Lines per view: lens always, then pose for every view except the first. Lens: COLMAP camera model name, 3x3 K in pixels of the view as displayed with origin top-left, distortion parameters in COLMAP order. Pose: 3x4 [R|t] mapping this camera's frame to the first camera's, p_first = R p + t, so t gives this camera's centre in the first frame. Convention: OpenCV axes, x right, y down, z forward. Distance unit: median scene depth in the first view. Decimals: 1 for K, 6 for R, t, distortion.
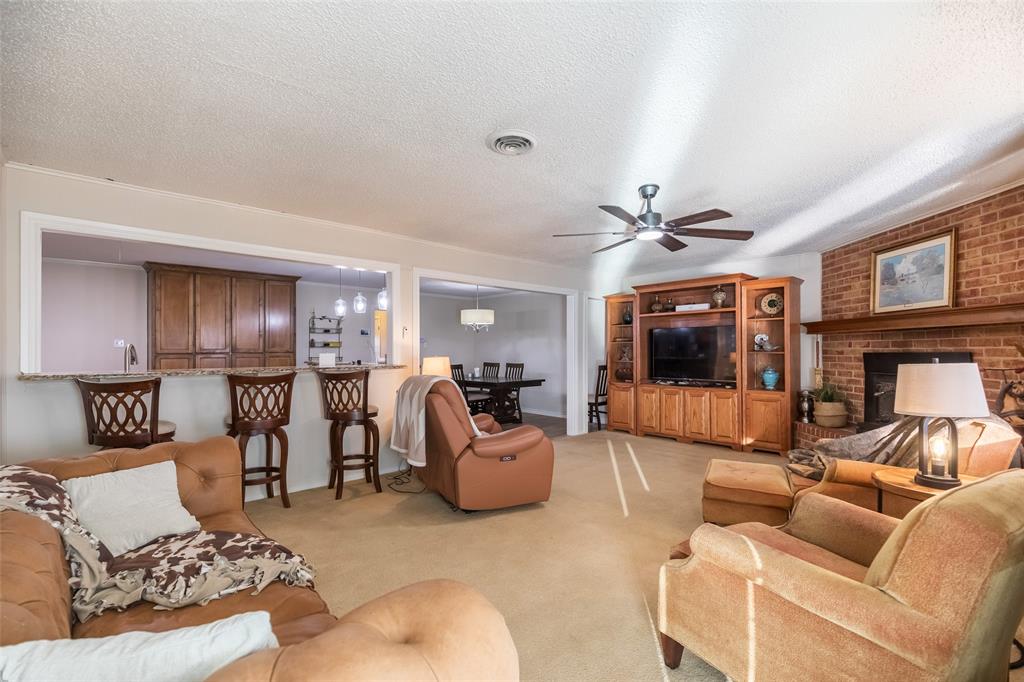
lens RADIAL K [[462.9, 0, 513.5], [0, 462.9, 346.2], [0, 0, 1]] dist [0.006462, 0.000549]
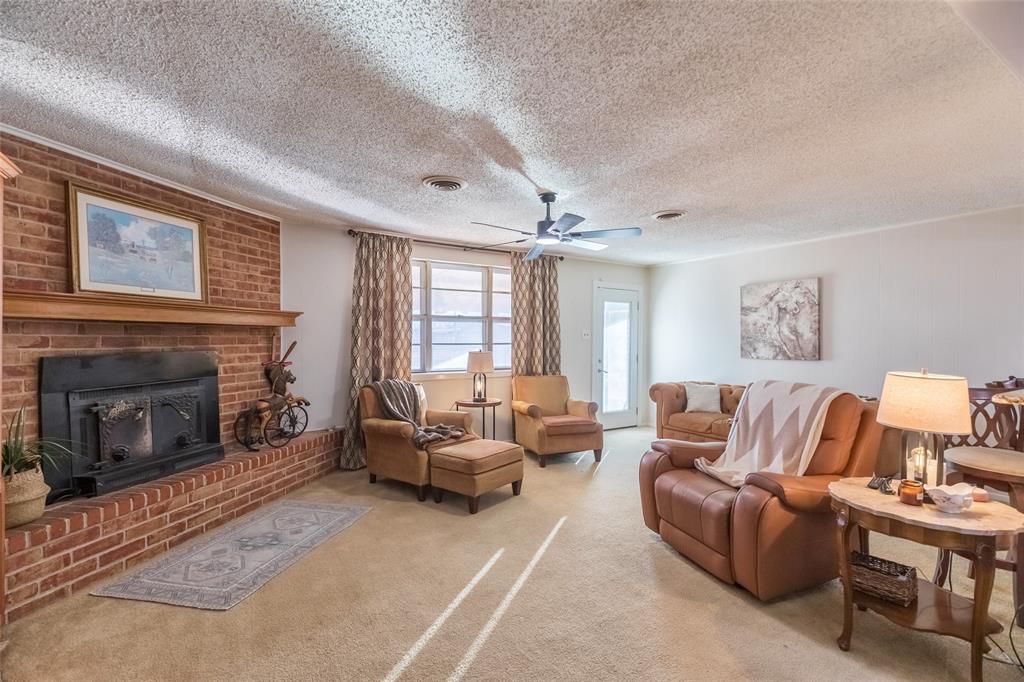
lens RADIAL K [[462.9, 0, 514.8], [0, 462.9, 343.4], [0, 0, 1]] dist [0.006462, 0.000549]
pose [[-0.981710, -0.004615, 0.190324, 0.110585], [-0.003897, 0.999984, 0.004150, -0.006305], [-0.190341, 0.003333, -0.981712, 1.355492]]
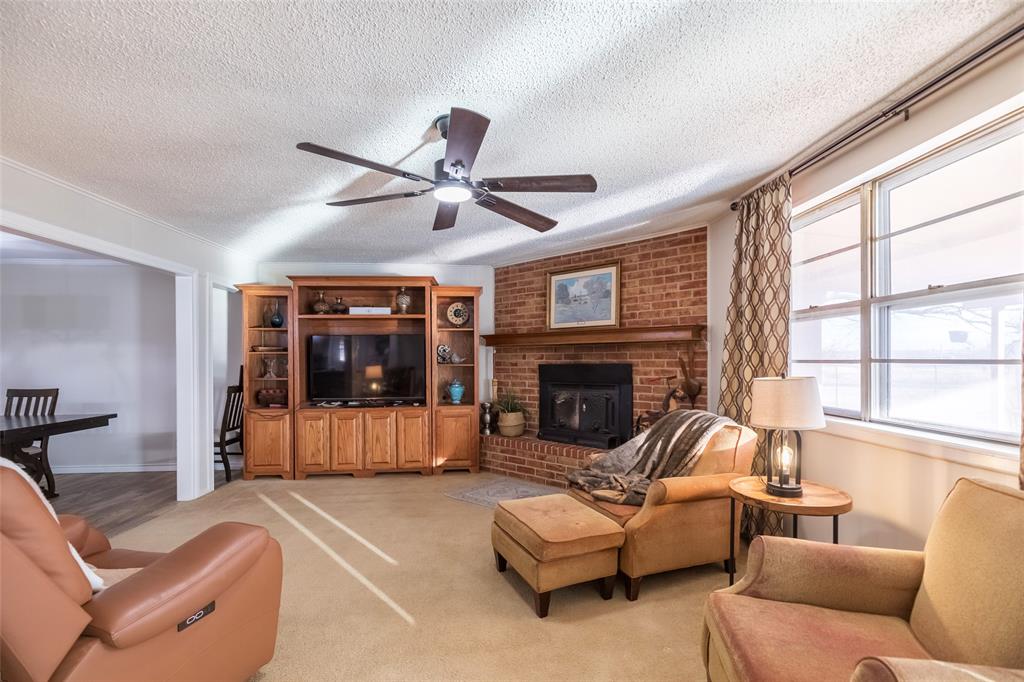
lens RADIAL K [[462.9, 0, 529.8], [0, 462.9, 363.6], [0, 0, 1]] dist [0.006462, 0.000549]
pose [[0.618955, -0.008790, 0.785377, -0.106733], [-0.002625, 0.999909, 0.013259, -0.002126], [-0.785422, -0.010268, 0.618875, 0.328394]]
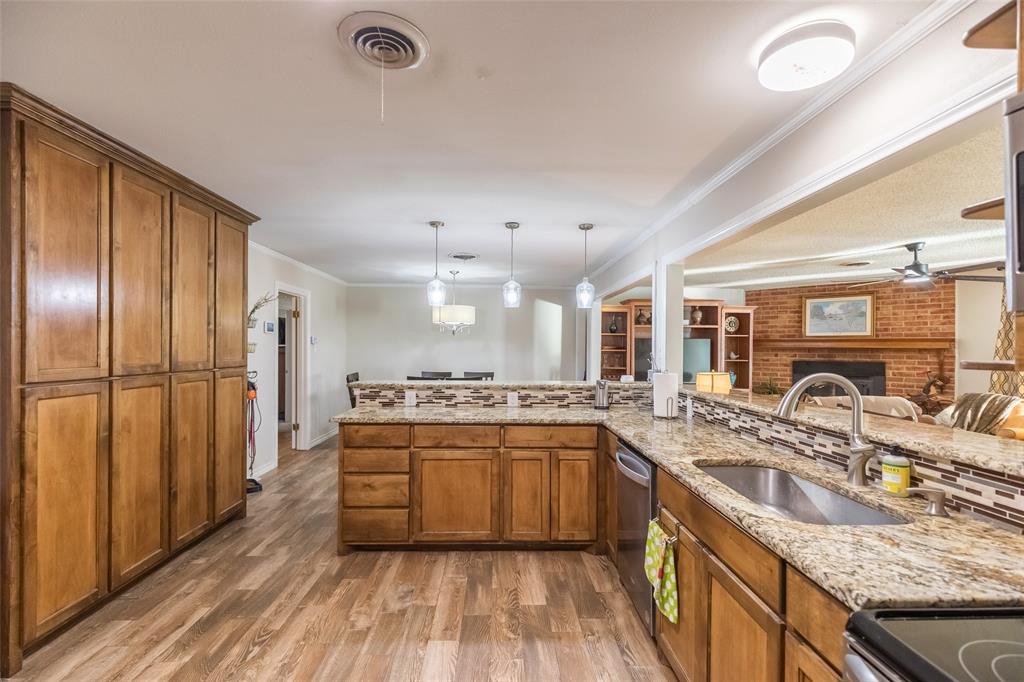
lens RADIAL K [[462.9, 0, 513.8], [0, 462.9, 346.0], [0, 0, 1]] dist [0.006462, 0.000549]
pose [[0.654547, 0.010356, 0.755950, -0.973489], [-0.016997, 0.999855, 0.001020, -0.019950], [-0.755830, -0.013517, 0.654628, 0.658178]]
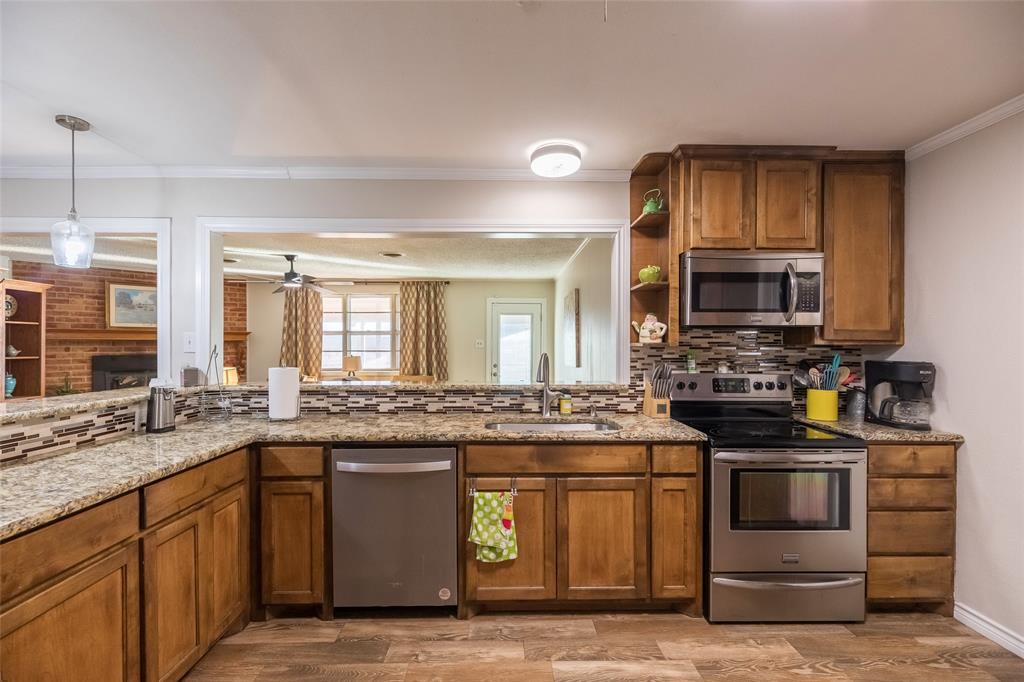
lens RADIAL K [[462.9, 0, 505.5], [0, 462.9, 347.6], [0, 0, 1]] dist [0.006462, 0.000549]
pose [[-0.742778, -0.000368, 0.669538, -0.909135], [-0.003714, 0.999987, -0.003571, -0.007946], [-0.669527, -0.005140, -0.742770, 1.134134]]
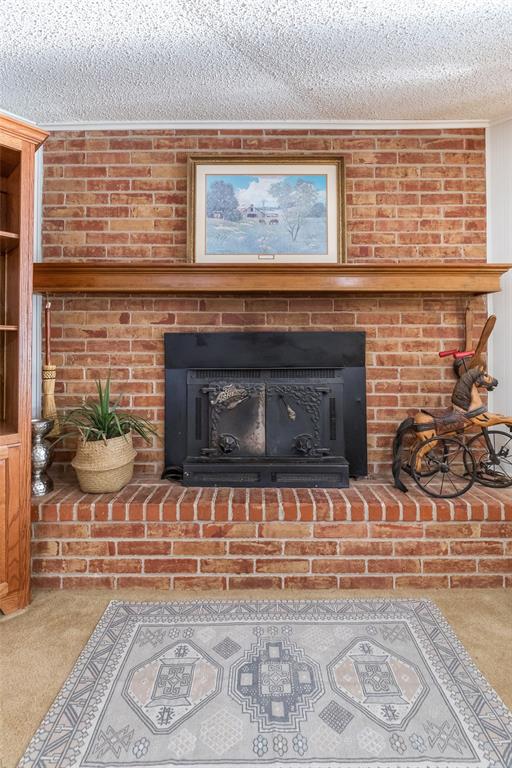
lens RADIAL K [[369.5, 0, 262.9], [0, 369.5, 347.0], [0, 0, 1]] dist [-0.003493, -0.000198]
pose [[-0.040640, 0.010235, 0.999121, 0.295137], [-0.008326, 0.999909, -0.010582, 0.032519], [-0.999139, -0.008749, -0.040551, 0.857892]]
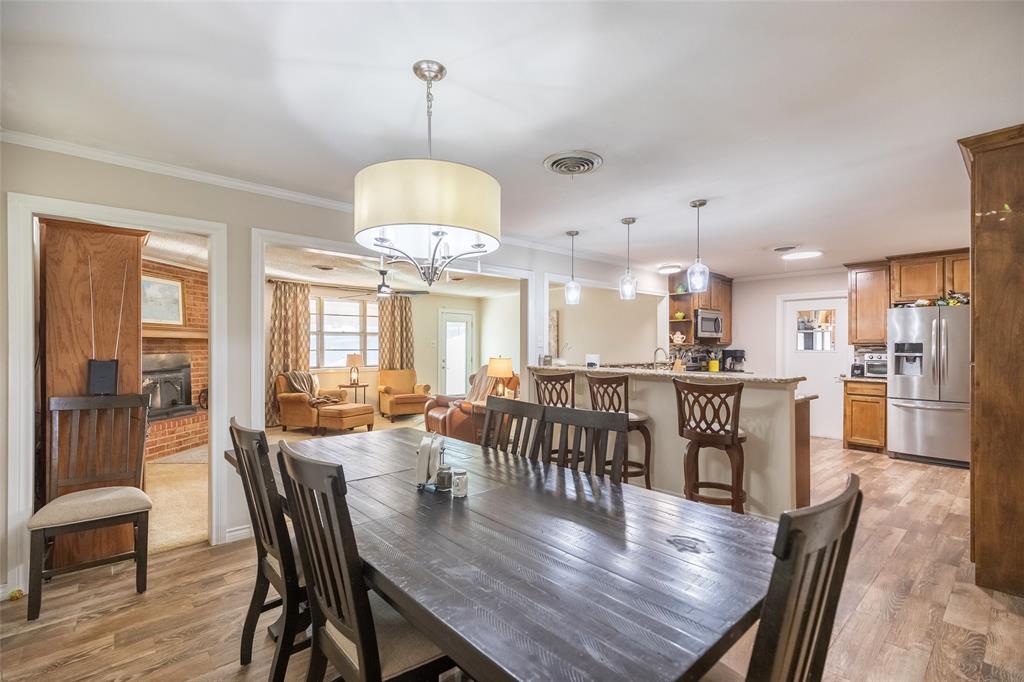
lens RADIAL K [[462.9, 0, 507.9], [0, 462.9, 345.5], [0, 0, 1]] dist [0.006462, 0.000549]
pose [[-0.999630, 0.002340, 0.027104, -0.201007], [0.002006, 0.999922, -0.012368, 0.005791], [-0.027131, -0.012309, -0.999556, 1.984004]]
